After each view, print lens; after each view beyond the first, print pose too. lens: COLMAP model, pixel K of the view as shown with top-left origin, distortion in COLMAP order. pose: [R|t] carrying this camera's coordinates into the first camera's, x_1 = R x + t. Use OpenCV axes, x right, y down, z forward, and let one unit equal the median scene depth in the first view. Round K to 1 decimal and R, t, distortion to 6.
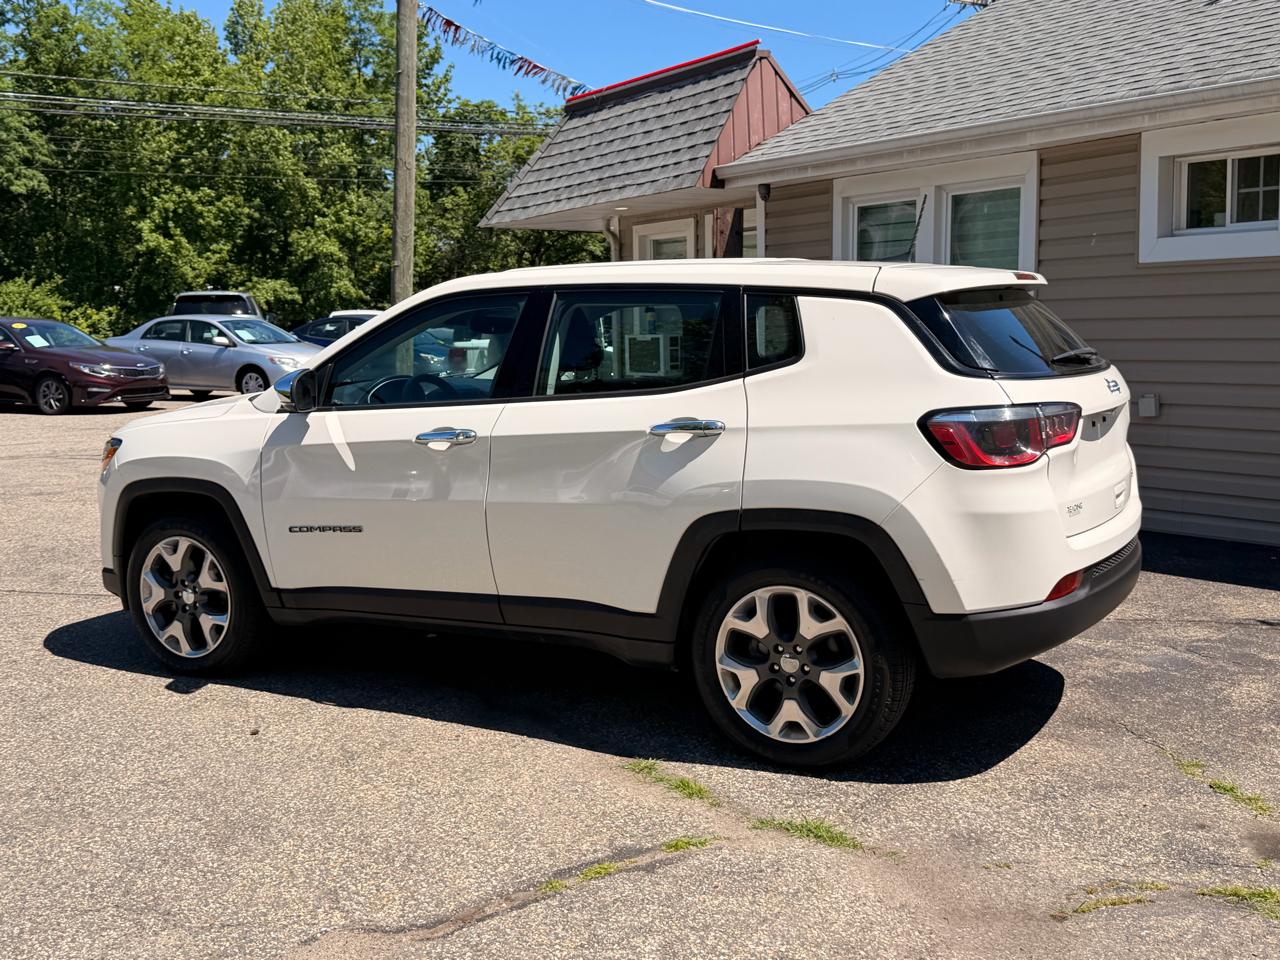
lens RADIAL K [[1296.1, 0, 643.5], [0, 1296.1, 480.7], [0, 0, 1]] dist [0.195134, -0.433710]
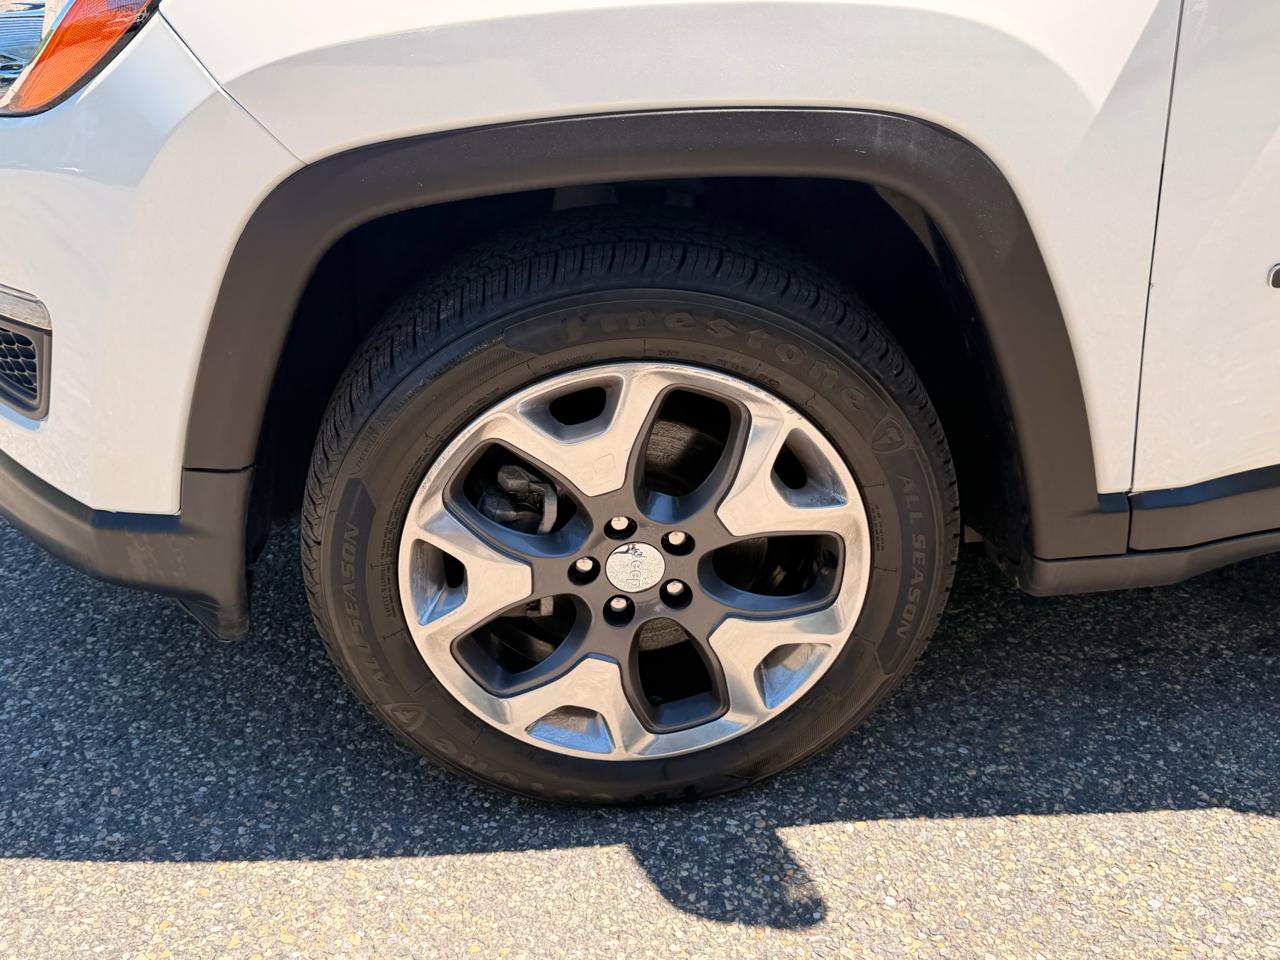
lens RADIAL K [[1300.0, 0, 632.0], [0, 1300.0, 482.0], [0, 0, 1]] dist [0.200559, -0.452011]
pose [[0.848029, -0.255866, 0.464090, -0.509156], [0.067539, 0.920764, 0.384230, -0.032012], [-0.525629, -0.294494, 0.798115, 0.876103]]
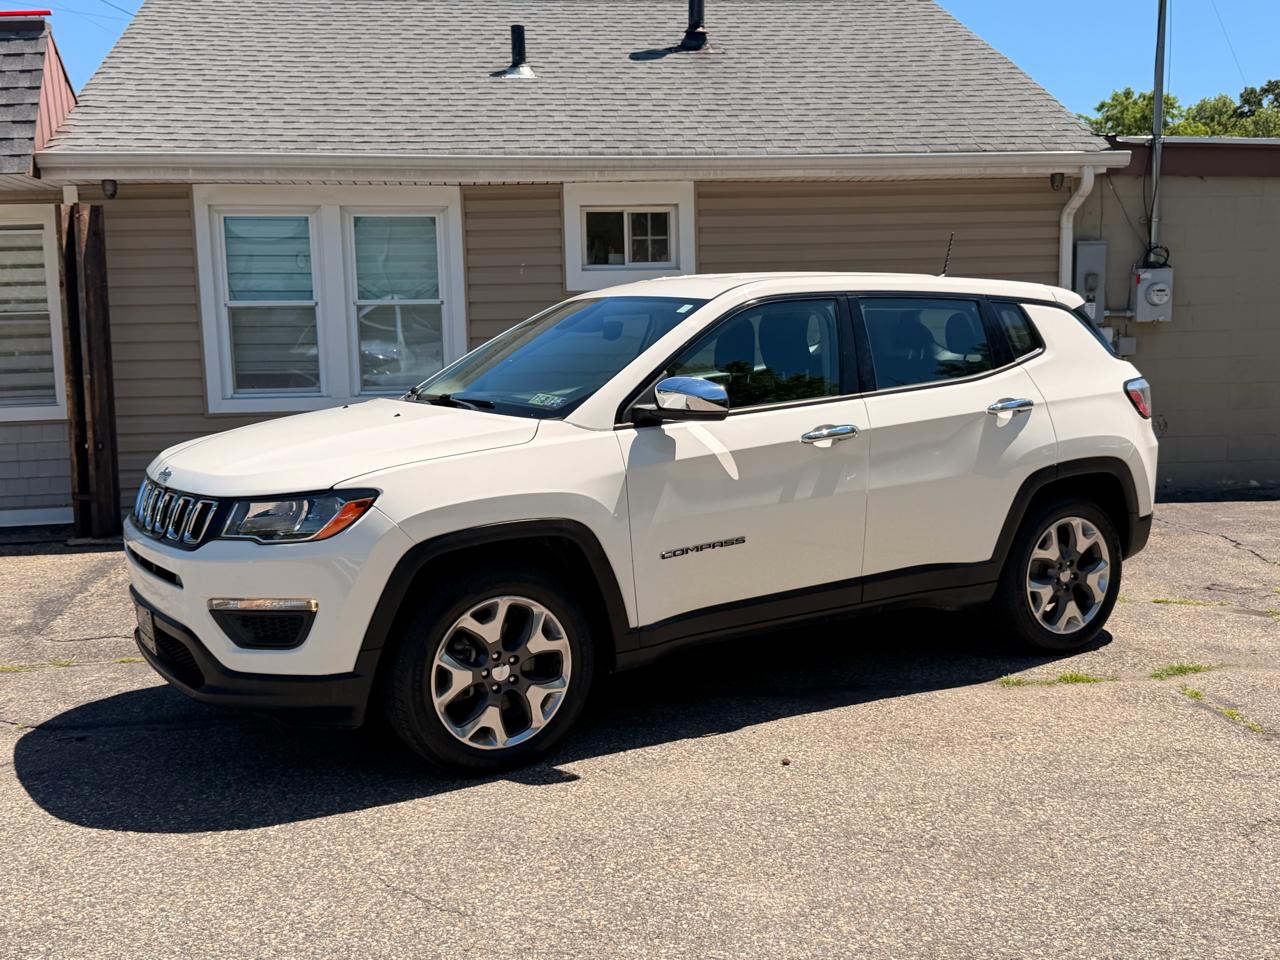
lens RADIAL K [[1300.0, 0, 632.0], [0, 1300.0, 482.0], [0, 0, 1]] dist [0.200559, -0.452011]
pose [[0.492185, -0.095333, 0.865254, -1.075862], [0.115251, 0.992371, 0.043780, -0.056411], [-0.862827, 0.078174, 0.499418, 0.582038]]
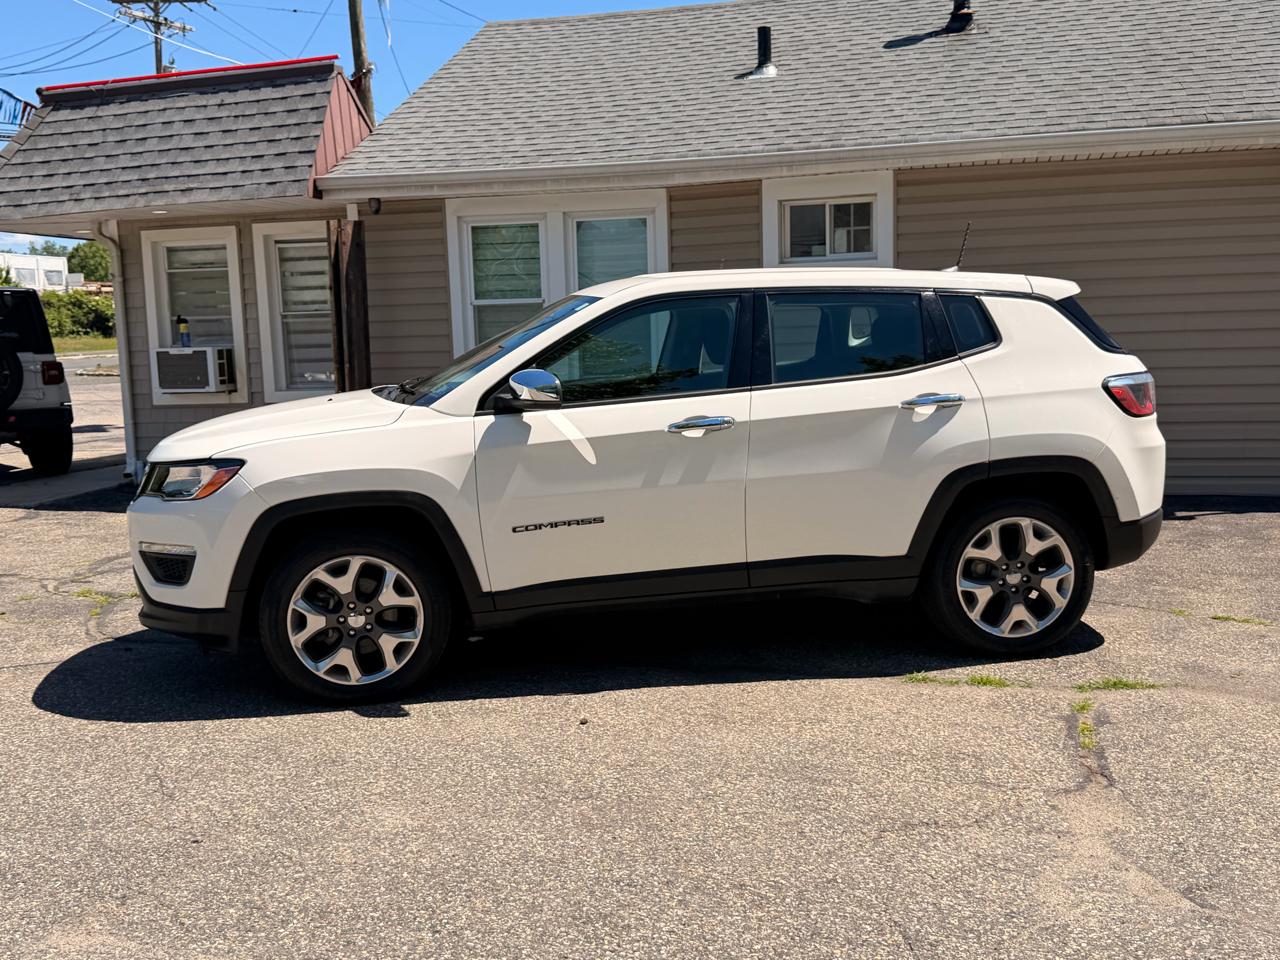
lens RADIAL K [[1300.0, 0, 632.0], [0, 1300.0, 482.0], [0, 0, 1]] dist [0.200559, -0.452011]
pose [[0.785326, -0.077773, 0.614178, -0.830975], [0.087892, 0.996035, 0.013744, -0.005441], [-0.612811, 0.043188, 0.789048, 0.156541]]
